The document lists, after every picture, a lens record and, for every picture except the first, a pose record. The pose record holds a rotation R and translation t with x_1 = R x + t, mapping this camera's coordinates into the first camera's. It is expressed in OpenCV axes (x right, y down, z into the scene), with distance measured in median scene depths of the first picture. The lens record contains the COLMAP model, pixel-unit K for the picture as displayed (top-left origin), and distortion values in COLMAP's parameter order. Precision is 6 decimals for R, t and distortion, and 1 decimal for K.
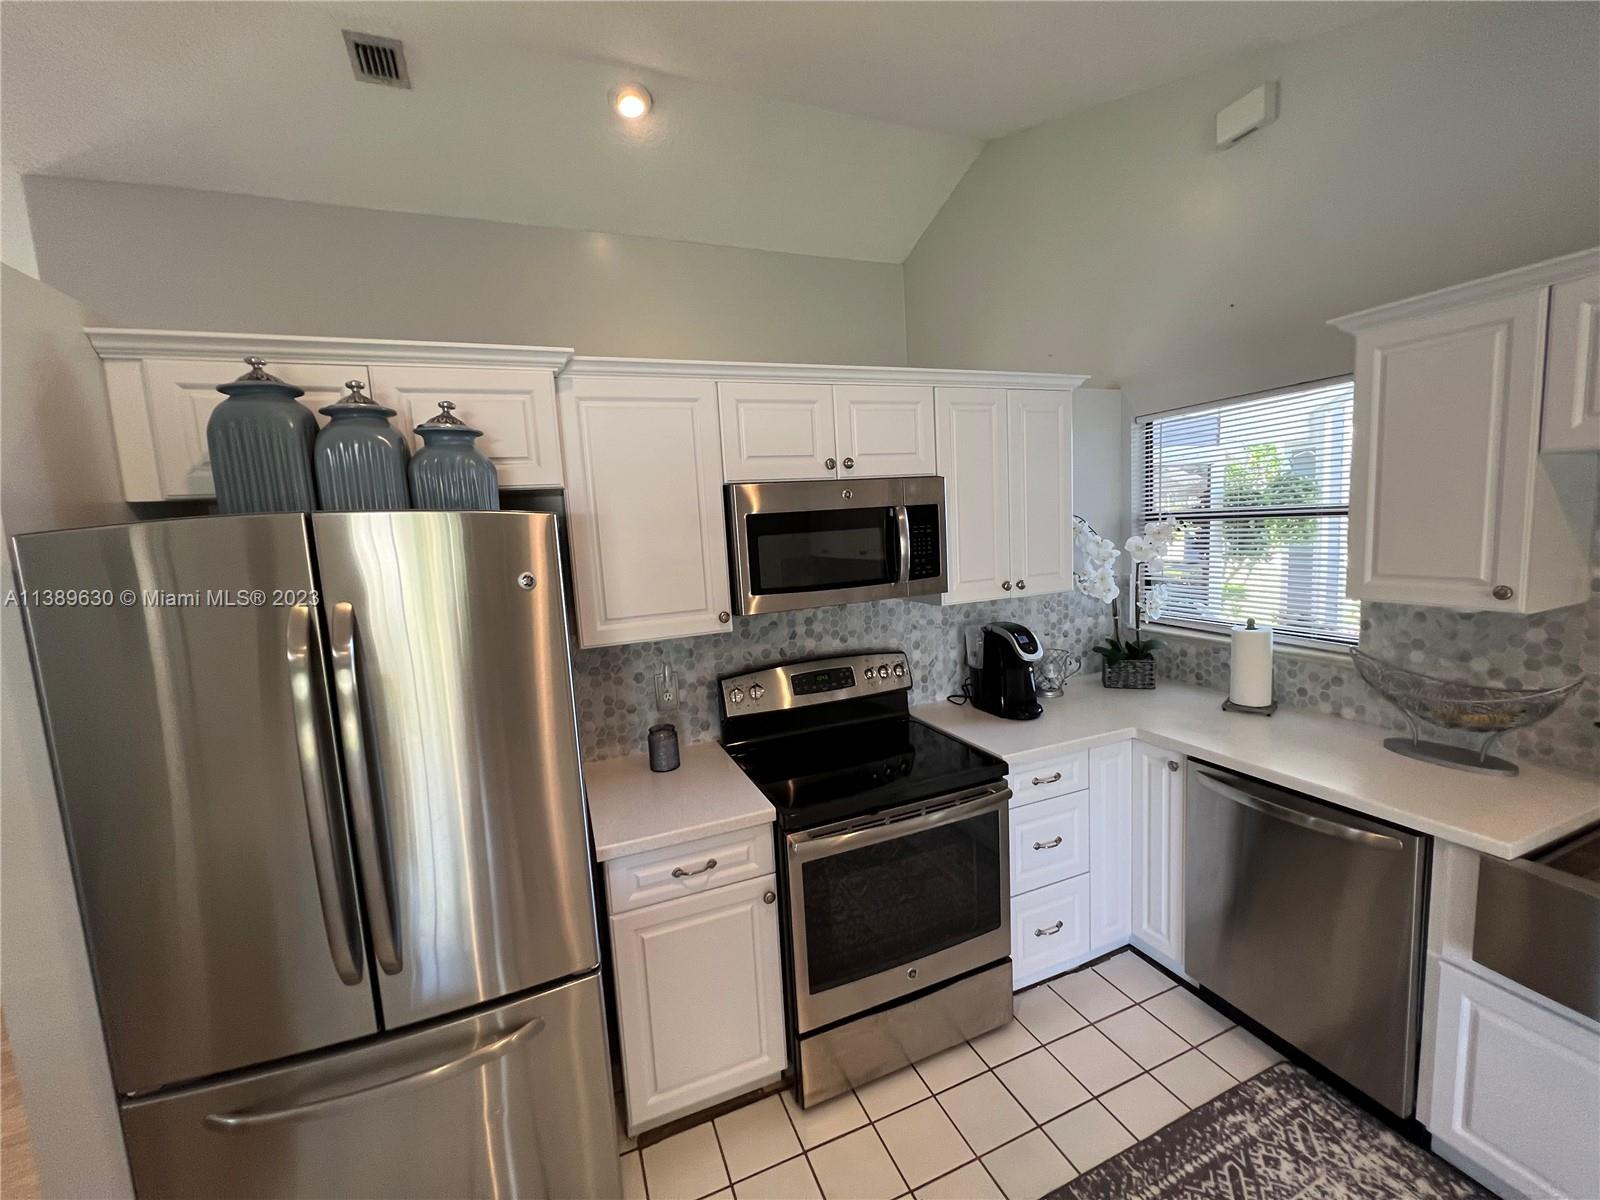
lens RADIAL K [[642.9, 0, 802.8], [0, 642.9, 598.7], [0, 0, 1]] dist [-0.004151, 0.000696]
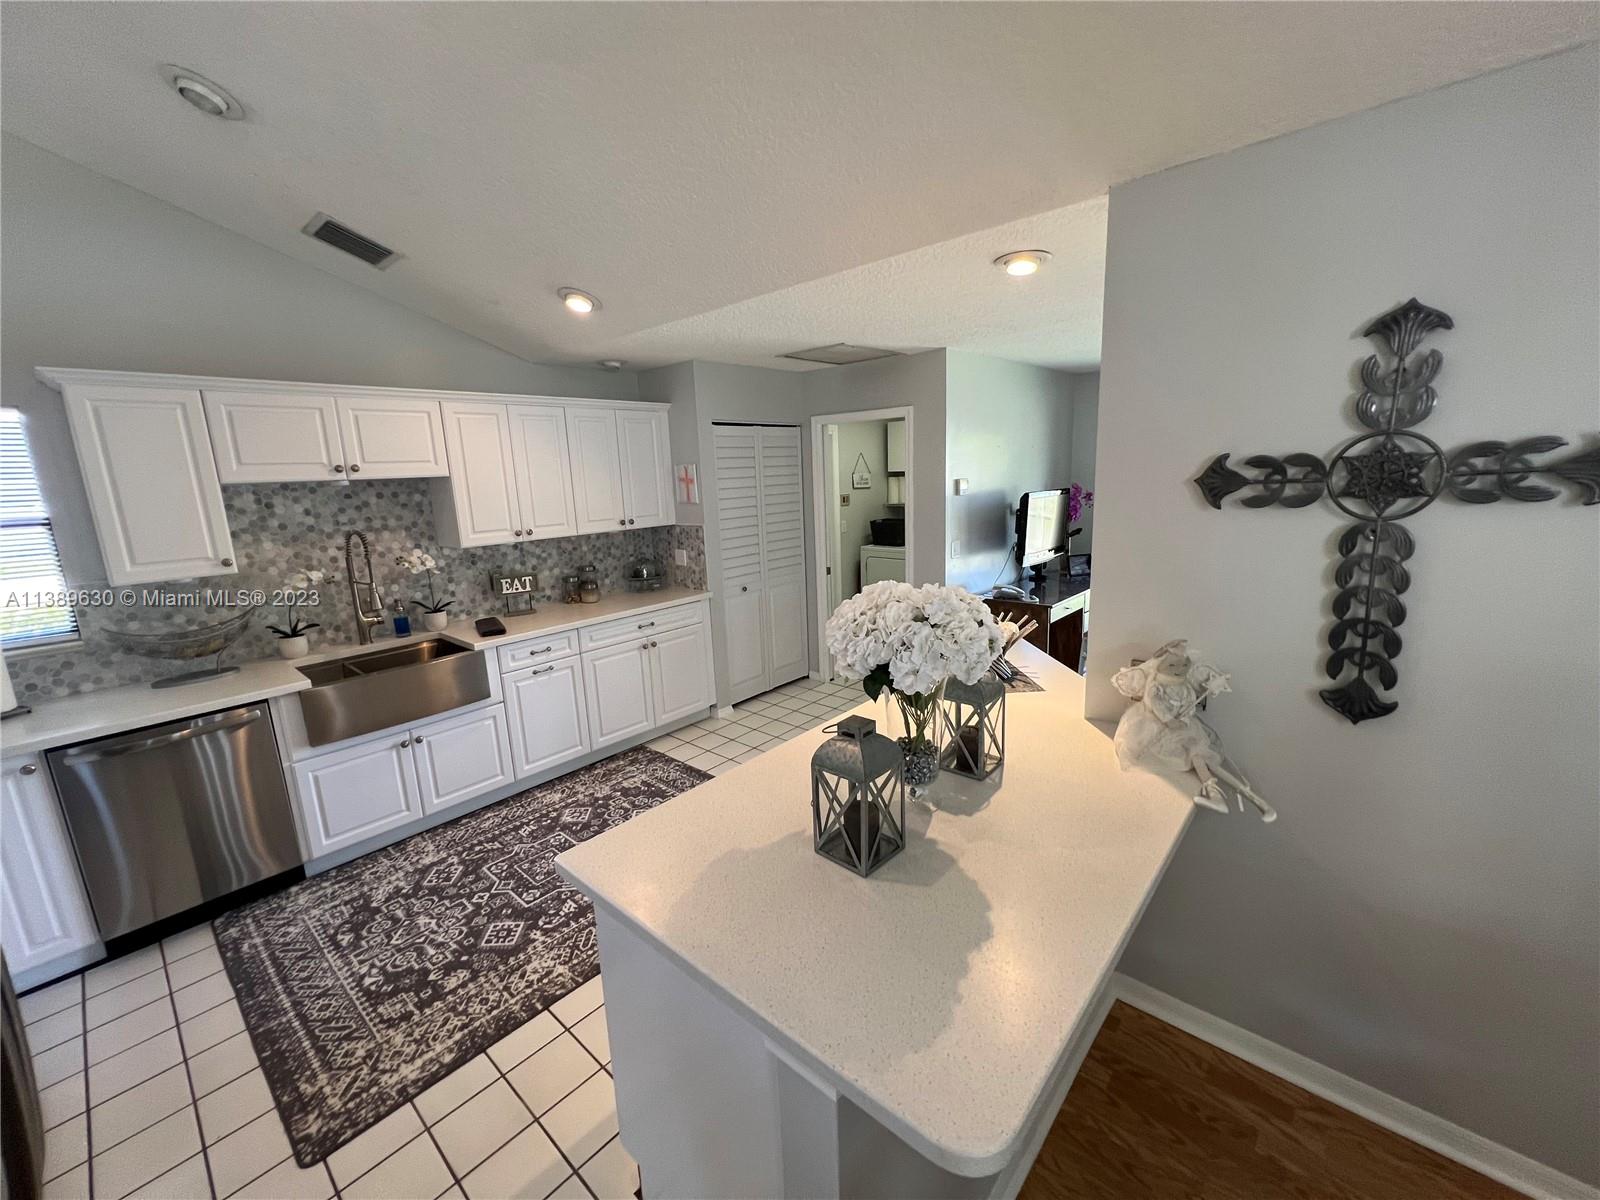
lens RADIAL K [[642.9, 0, 801.6], [0, 642.9, 595.6], [0, 0, 1]] dist [-0.004151, 0.000696]
pose [[-0.439022, -0.104625, 0.892364, -0.862598], [0.166617, 0.966489, 0.195288, -0.001976], [-0.882892, 0.234418, -0.406878, 0.264354]]
